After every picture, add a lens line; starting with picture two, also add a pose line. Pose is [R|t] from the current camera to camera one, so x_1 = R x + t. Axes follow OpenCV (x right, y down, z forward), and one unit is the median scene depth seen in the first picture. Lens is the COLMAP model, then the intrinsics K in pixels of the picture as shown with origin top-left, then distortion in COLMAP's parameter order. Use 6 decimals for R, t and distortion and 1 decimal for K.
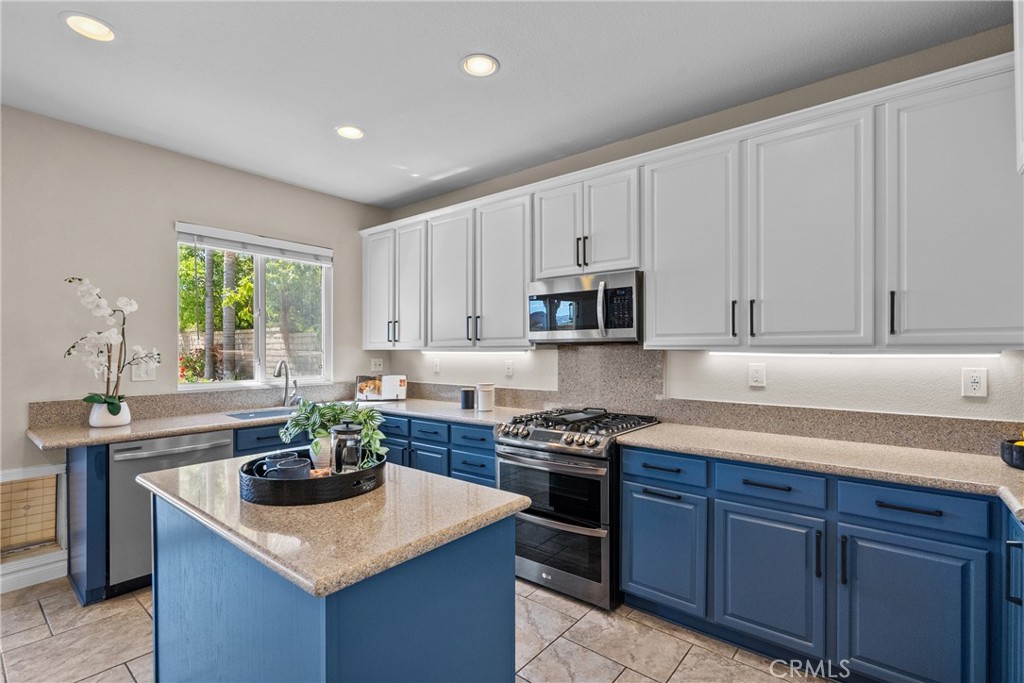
lens RADIAL K [[465.6, 0, 510.8], [0, 465.6, 352.4], [0, 0, 1]] dist [-0.009374, 0.004238]
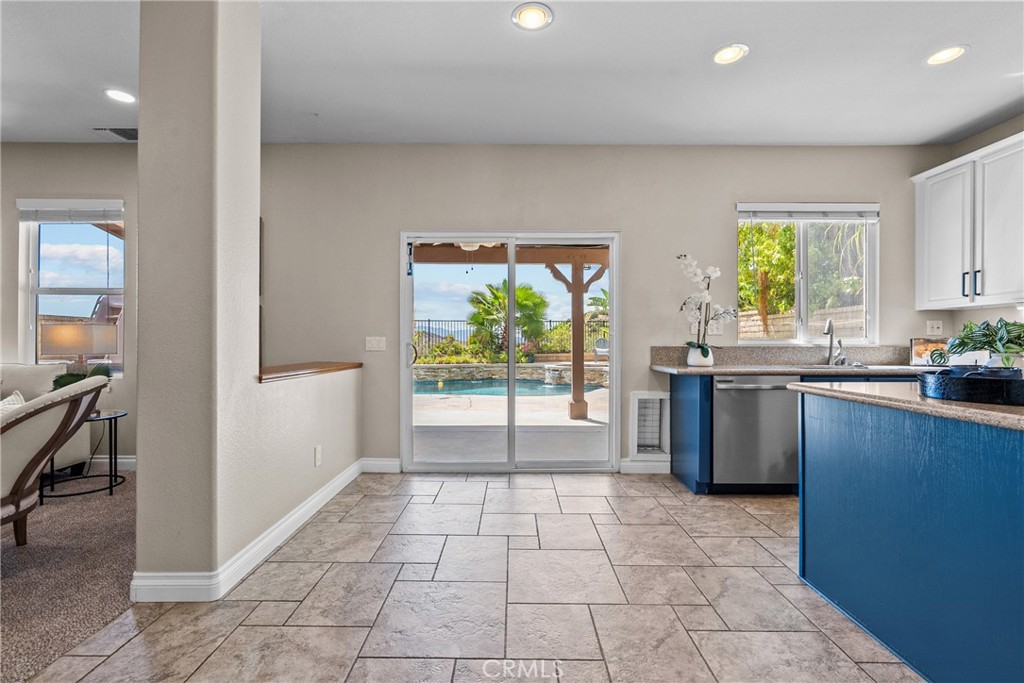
lens RADIAL K [[465.6, 0, 507.3], [0, 465.6, 343.9], [0, 0, 1]] dist [-0.009374, 0.004238]
pose [[0.624687, 0.003124, -0.780869, -0.174200], [-0.006444, 0.999979, -0.001155, 0.097038], [0.780849, 0.005753, 0.624693, -0.233829]]
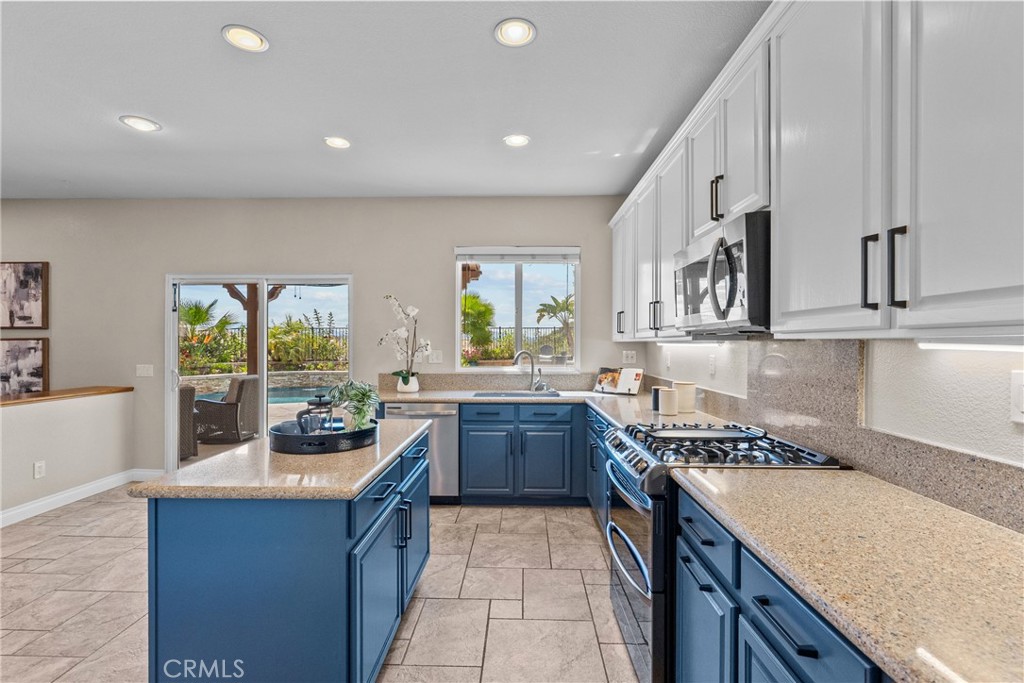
lens RADIAL K [[465.6, 0, 509.7], [0, 465.6, 343.7], [0, 0, 1]] dist [-0.009374, 0.004238]
pose [[0.606821, 0.002070, -0.794836, 0.514626], [-0.005636, 0.999983, -0.001698, 0.002659], [0.794819, 0.005510, 0.606822, 0.333226]]
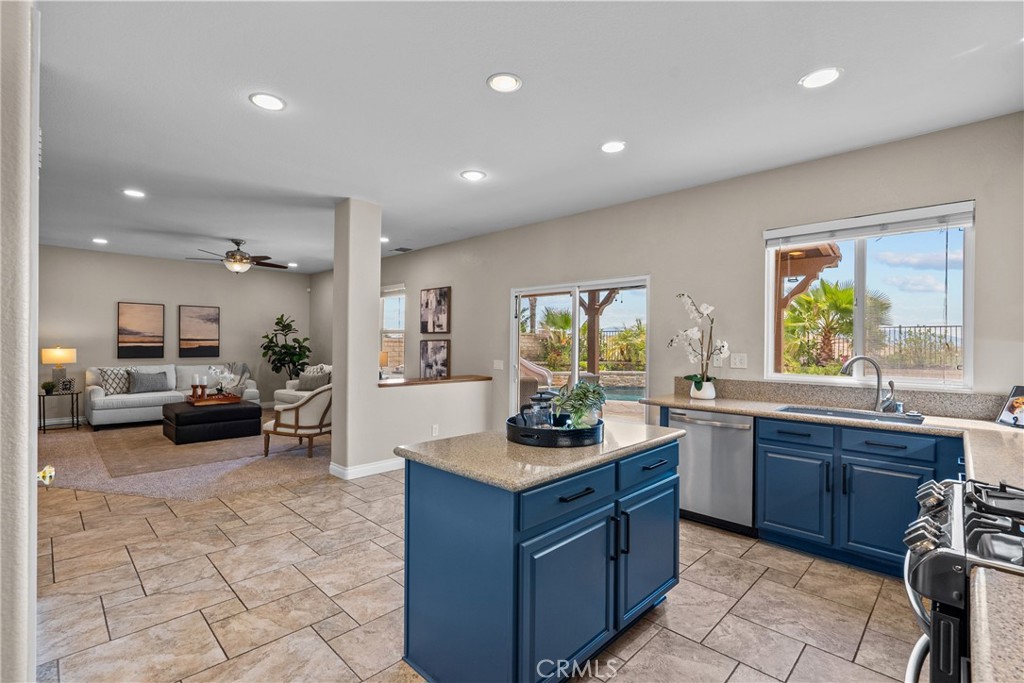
lens RADIAL K [[465.6, 0, 507.8], [0, 465.6, 343.5], [0, 0, 1]] dist [-0.009374, 0.004238]
pose [[-0.098964, -0.000518, -0.995091, 0.533756], [-0.013846, 0.999904, 0.000856, 0.003279], [0.994995, 0.013863, -0.098962, 0.541588]]
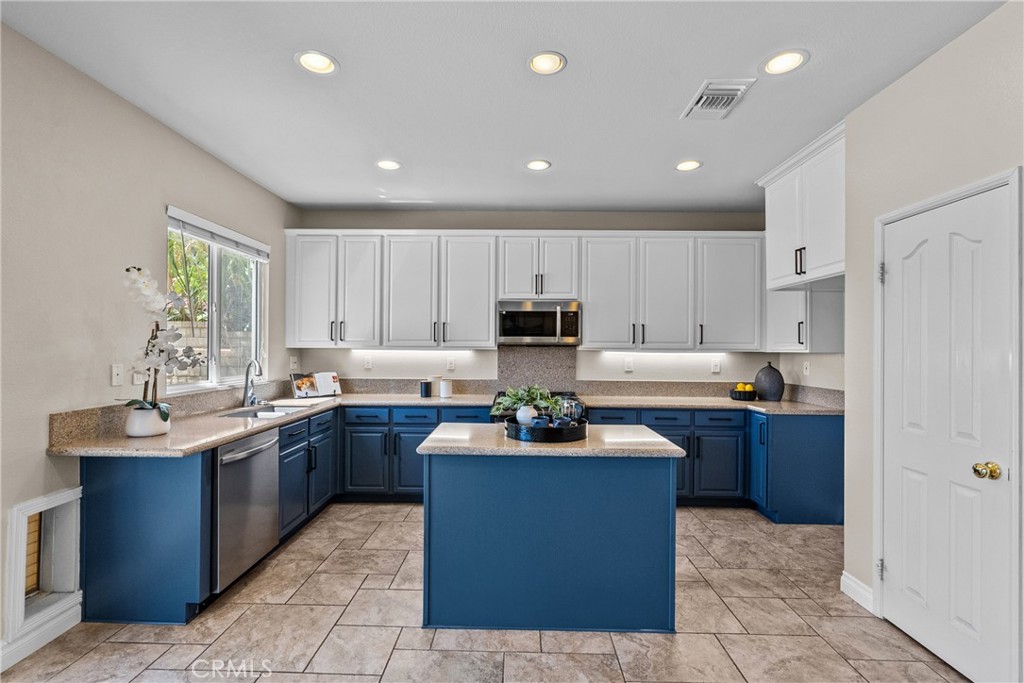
lens RADIAL K [[465.6, 0, 510.5], [0, 465.6, 342.2], [0, 0, 1]] dist [-0.009374, 0.004238]
pose [[0.786677, 0.013303, 0.617221, -0.836416], [-0.005406, 0.999878, -0.014661, -0.007779], [-0.617341, 0.008197, 0.786653, -0.119201]]
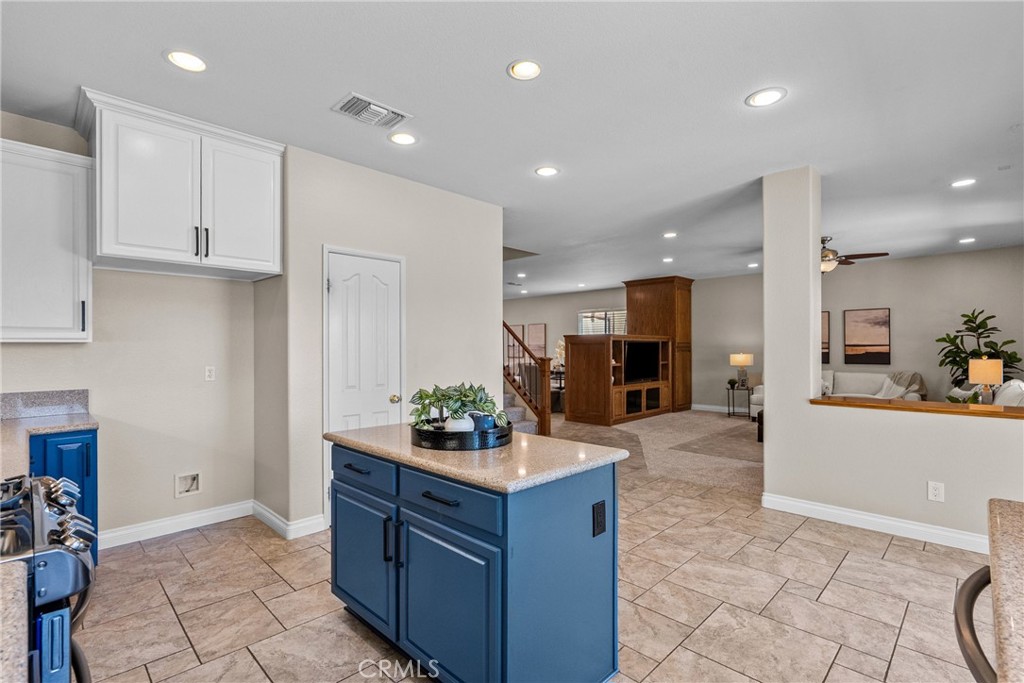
lens RADIAL K [[465.6, 0, 501.3], [0, 465.6, 341.9], [0, 0, 1]] dist [-0.009374, 0.004238]
pose [[-0.993303, 0.005224, 0.115424, -0.373839], [0.003962, 0.999930, -0.011160, 0.010248], [-0.115474, -0.010628, -0.993254, 1.264475]]
